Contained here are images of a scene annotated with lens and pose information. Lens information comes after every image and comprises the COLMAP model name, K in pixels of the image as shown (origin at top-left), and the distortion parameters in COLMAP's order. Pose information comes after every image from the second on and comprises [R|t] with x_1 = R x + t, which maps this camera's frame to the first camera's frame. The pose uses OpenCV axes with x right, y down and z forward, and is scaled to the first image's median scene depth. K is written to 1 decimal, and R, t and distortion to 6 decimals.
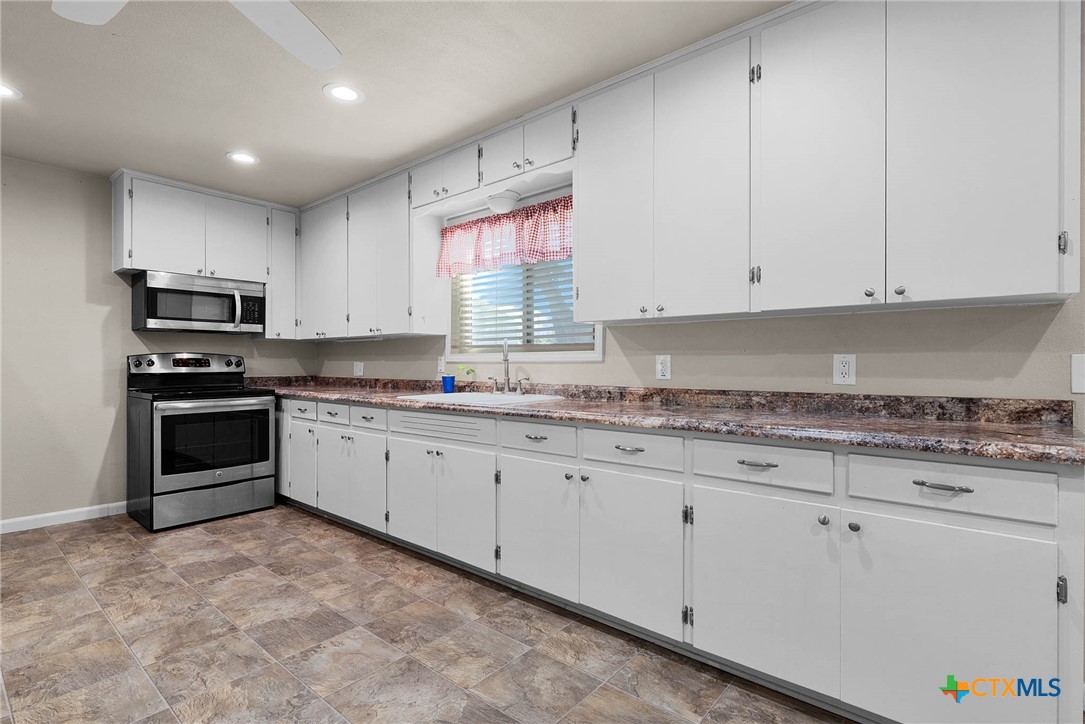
lens RADIAL K [[516.9, 0, 562.6], [0, 516.9, 364.8], [0, 0, 1]] dist [0.000335, 0.000128]
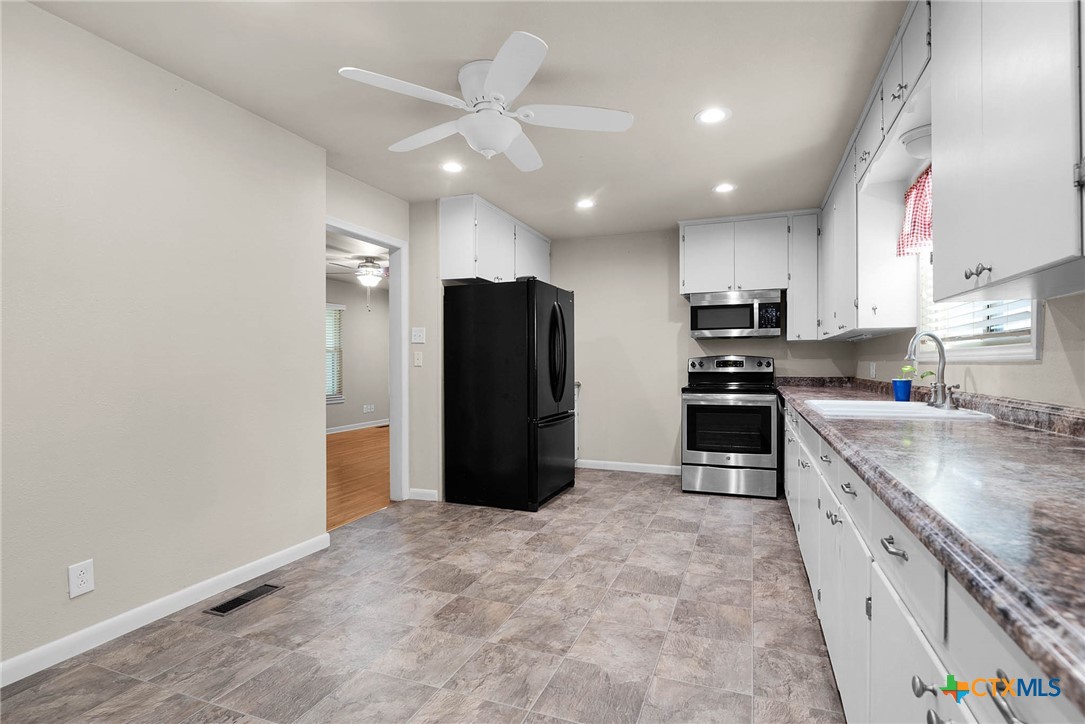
lens RADIAL K [[542.1, 0, 548.4], [0, 542.1, 359.0], [0, 0, 1]] dist [-0.002242, -0.000557]
pose [[0.308730, -0.010214, -0.951095, 0.372337], [-0.000654, 0.999940, -0.010951, -0.000651], [0.951149, 0.004003, 0.308705, 0.212174]]
